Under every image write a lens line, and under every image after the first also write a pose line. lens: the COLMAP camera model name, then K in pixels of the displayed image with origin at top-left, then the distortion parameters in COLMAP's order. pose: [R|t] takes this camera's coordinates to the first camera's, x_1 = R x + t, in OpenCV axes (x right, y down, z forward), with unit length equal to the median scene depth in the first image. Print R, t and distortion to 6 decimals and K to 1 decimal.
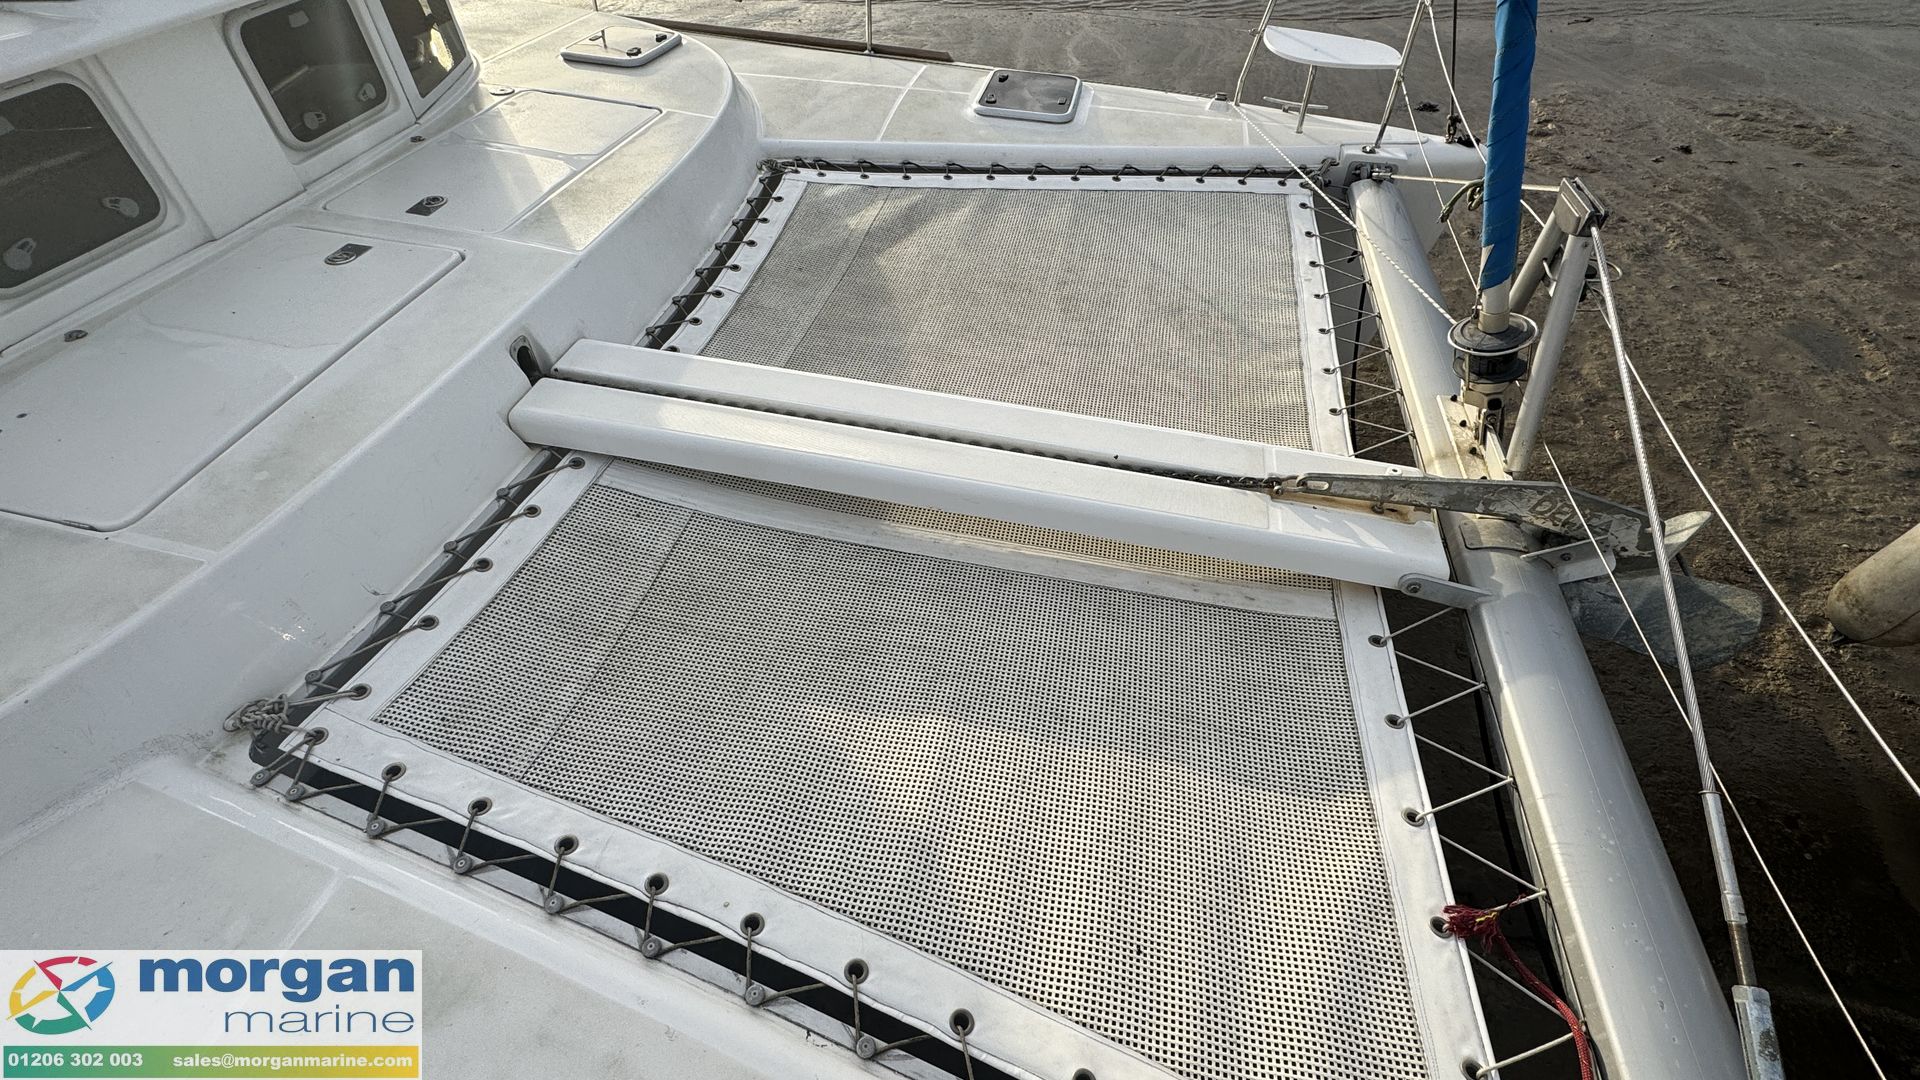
lens RADIAL K [[875.9, 0, 956.8], [0, 875.9, 535.0], [0, 0, 1]] dist [-0.002850, -0.000120]
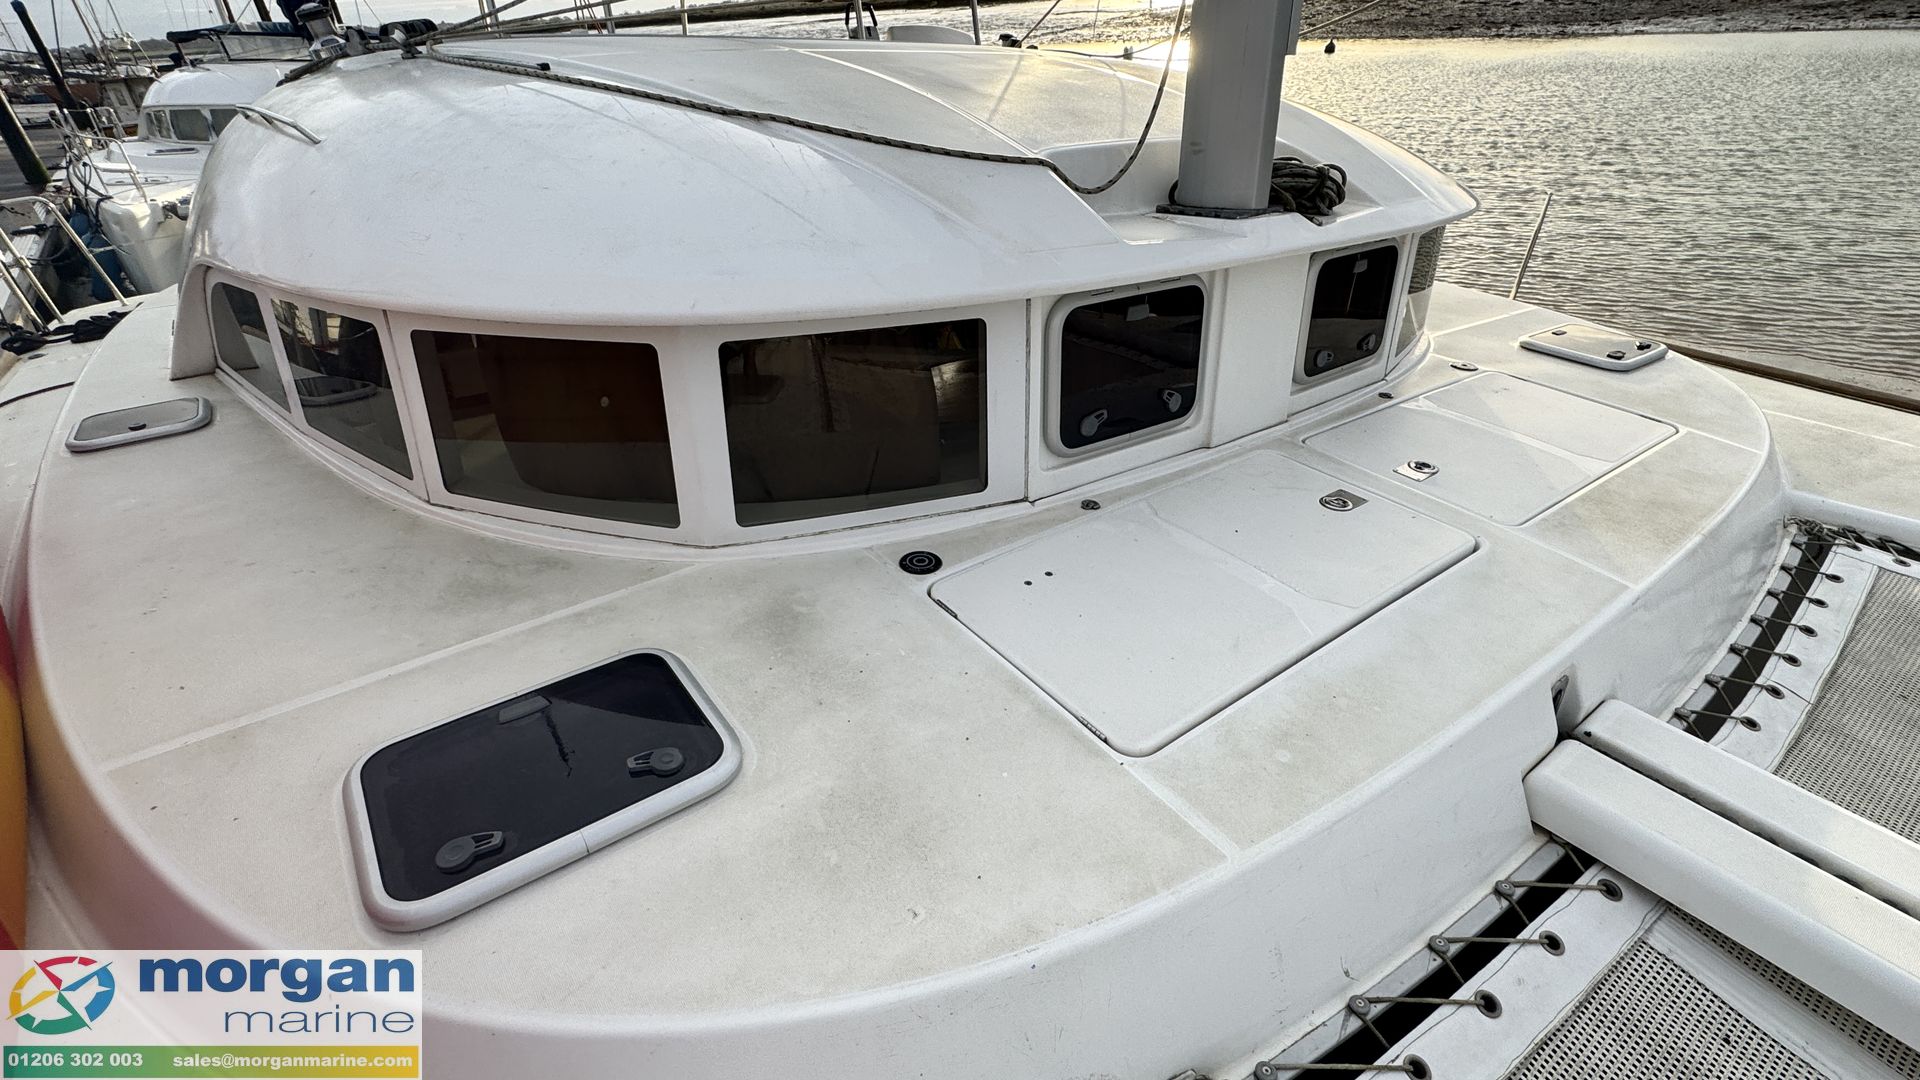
lens RADIAL K [[875.9, 0, 956.8], [0, 875.9, 535.0], [0, 0, 1]] dist [-0.002850, -0.000120]
pose [[0.745483, 0.312449, -0.588753, -0.446228], [-0.461973, 0.878941, -0.118503, -0.010418], [0.480453, 0.360330, 0.799579, 0.126992]]
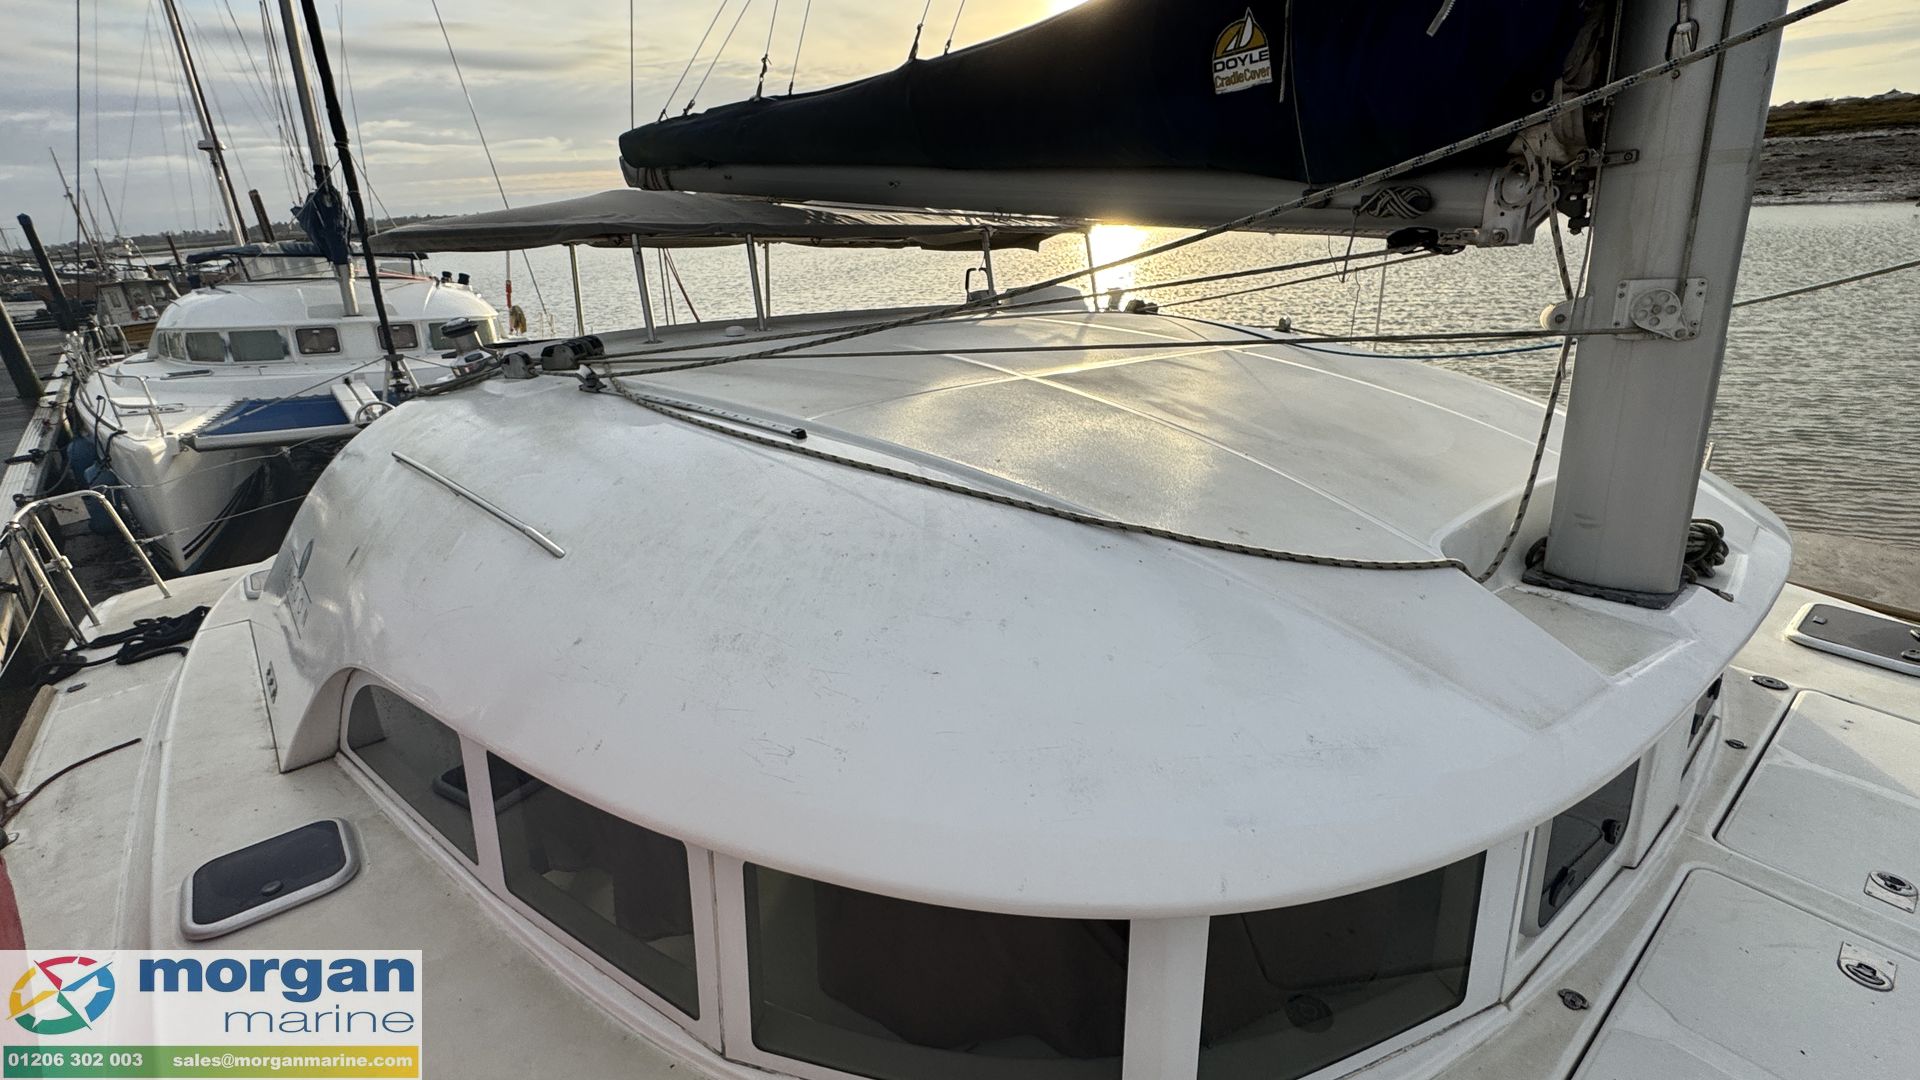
lens RADIAL K [[876.9, 0, 959.3], [0, 876.9, 536.2], [0, 0, 1]] dist [-0.003356, -0.001160]
pose [[0.776308, 0.182761, -0.603279, -0.873514], [-0.422622, 0.860987, -0.283004, -0.112248], [0.467693, 0.474657, 0.745630, -0.011378]]
